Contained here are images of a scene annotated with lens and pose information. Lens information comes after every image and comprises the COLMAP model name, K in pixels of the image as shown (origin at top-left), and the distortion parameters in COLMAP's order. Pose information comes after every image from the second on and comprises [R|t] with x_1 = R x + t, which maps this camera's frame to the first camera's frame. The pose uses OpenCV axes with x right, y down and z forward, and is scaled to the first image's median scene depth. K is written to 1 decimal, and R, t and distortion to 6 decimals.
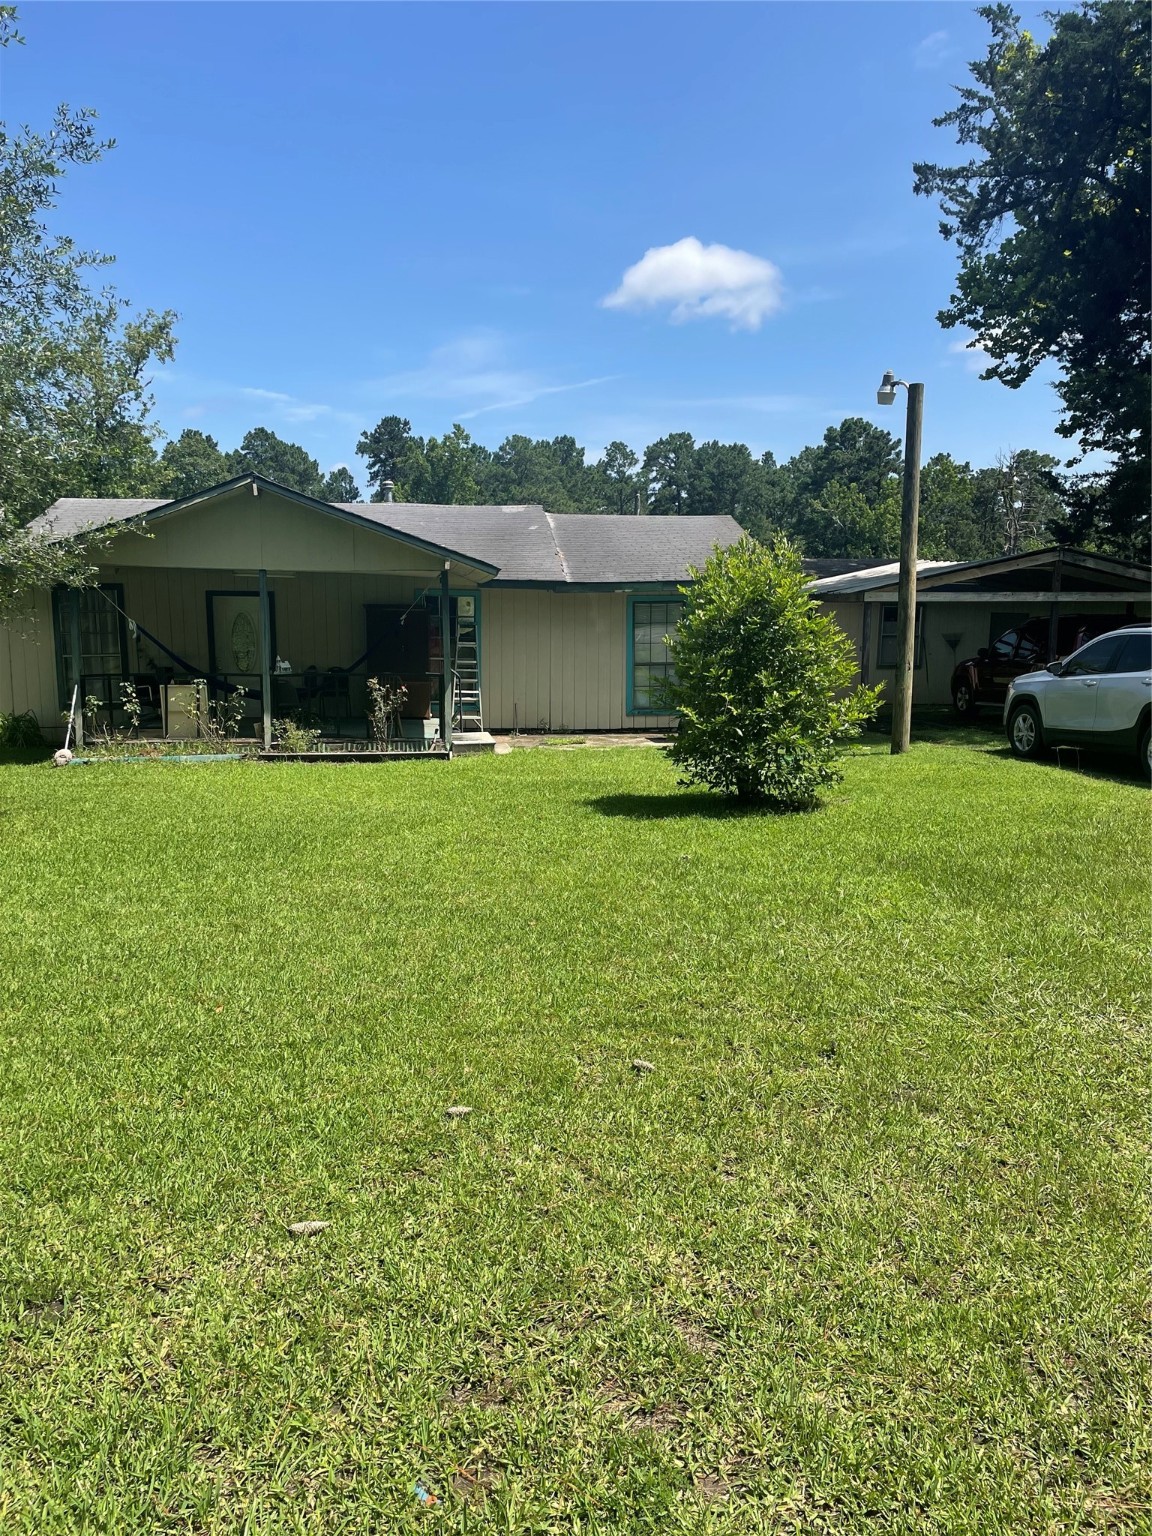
lens RADIAL K [[1156.0, 0, 573.4], [0, 1156.0, 788.1], [0, 0, 1]] dist [0.066707, -0.074196]
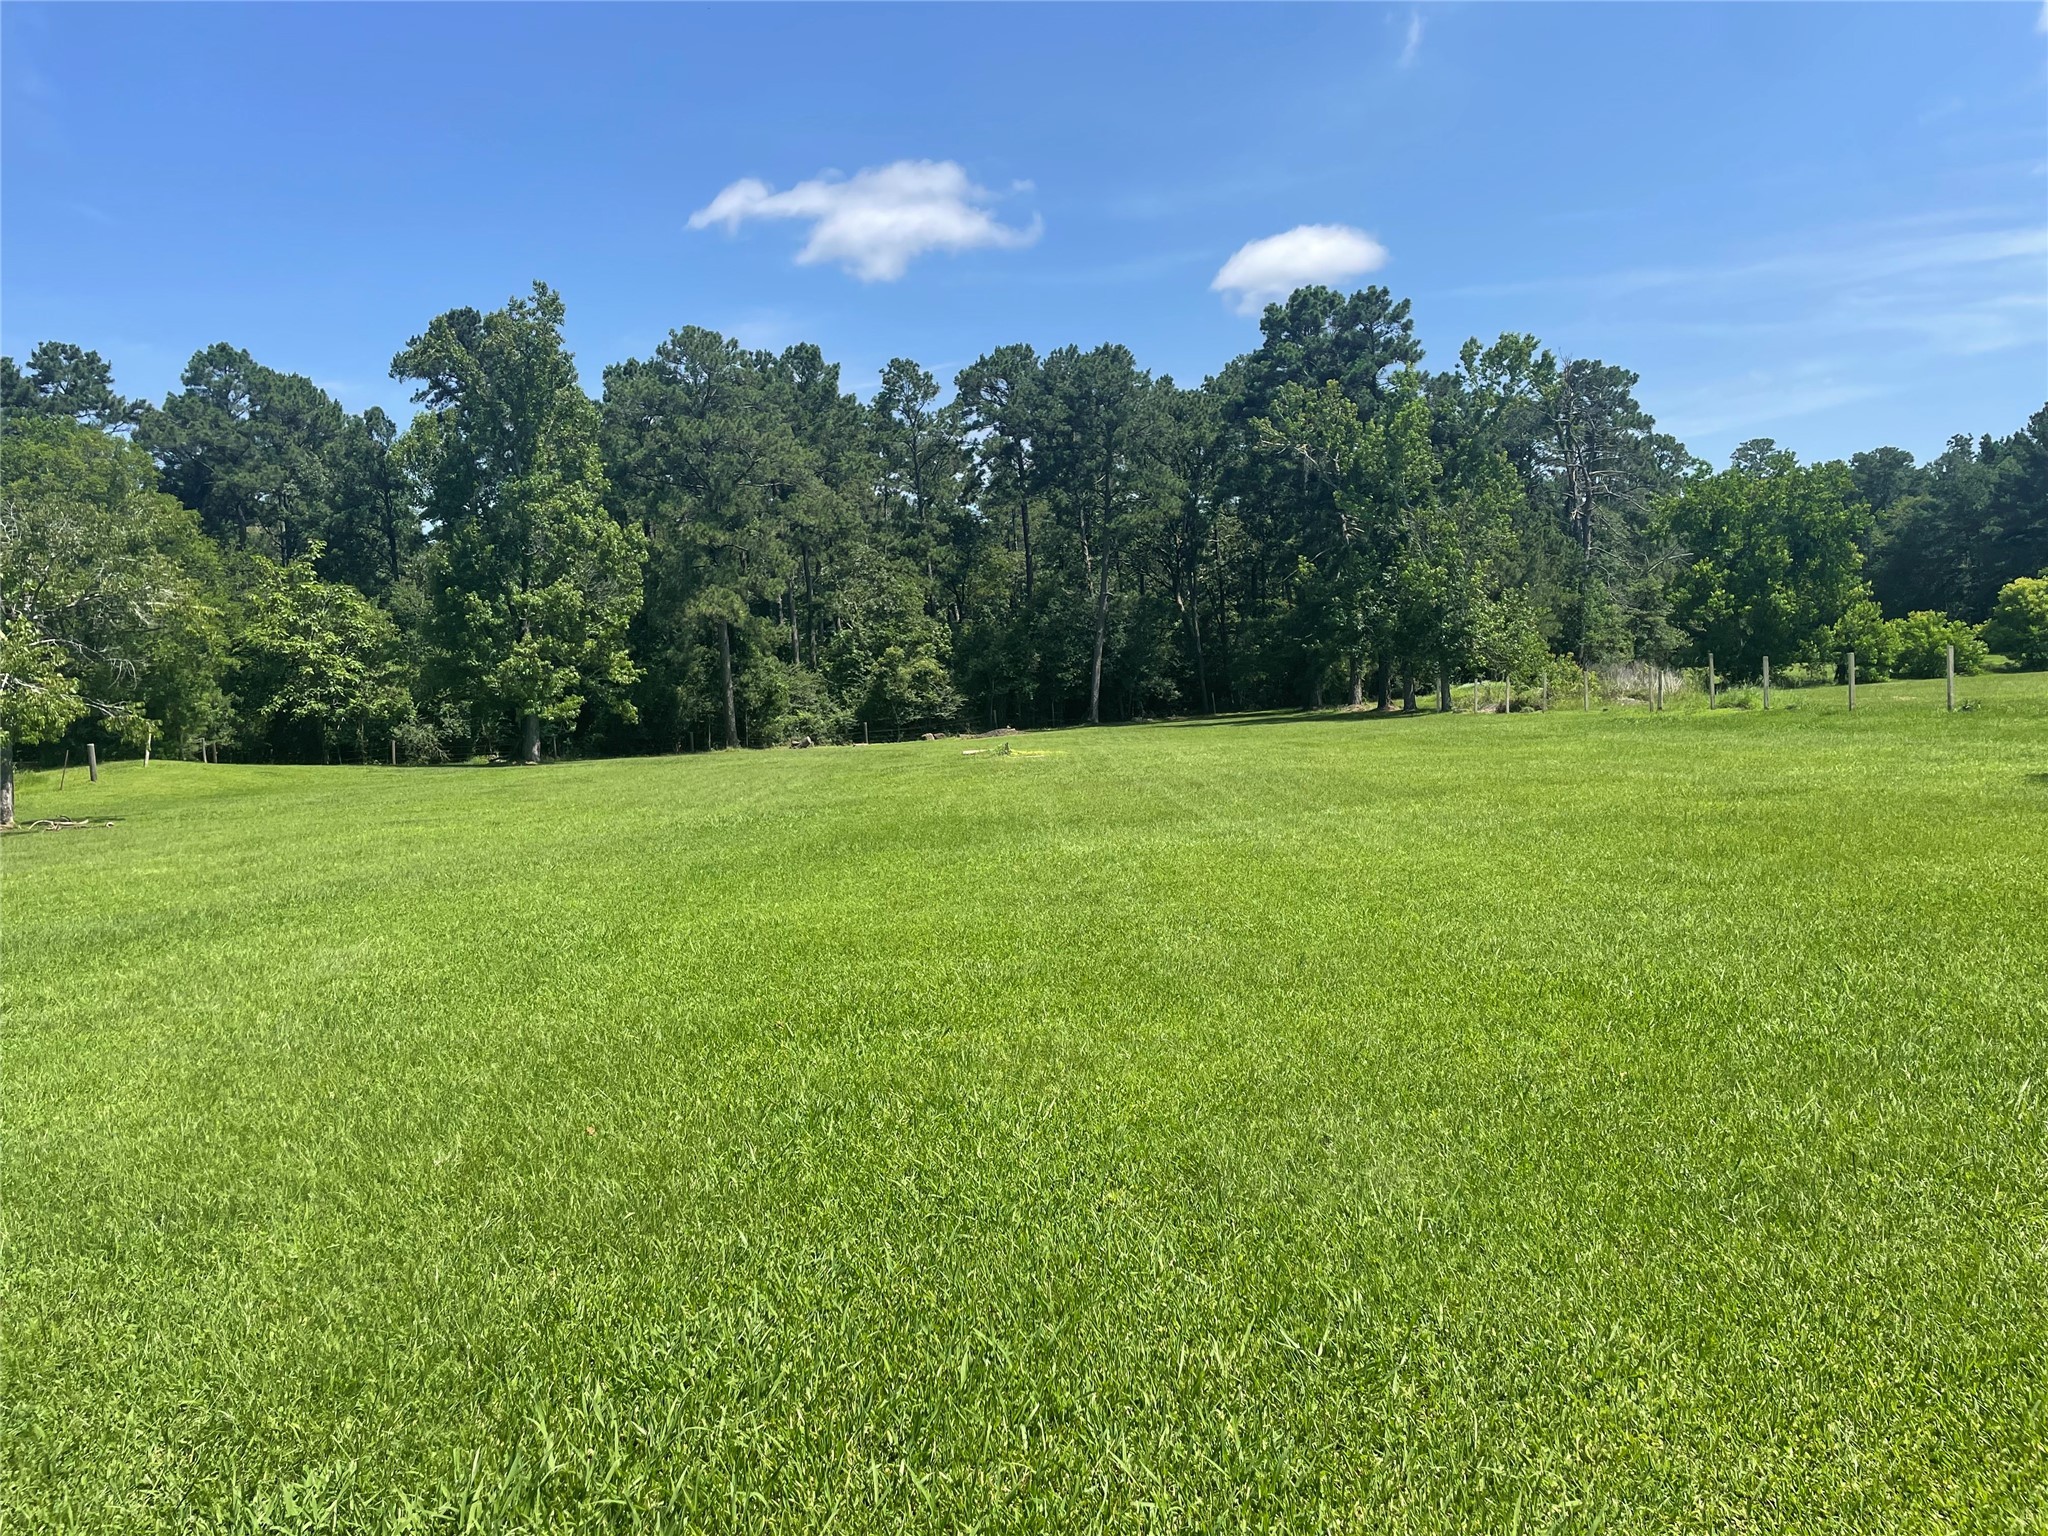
lens RADIAL K [[1541.4, 0, 1031.6], [0, 1541.4, 768.8], [0, 0, 1]] dist [0.066707, -0.074196]
pose [[0.996395, -0.055303, 0.064335, 0.339127], [0.060619, 0.994634, -0.083839, -0.246474], [-0.059354, 0.087437, 0.994400, 2.129653]]
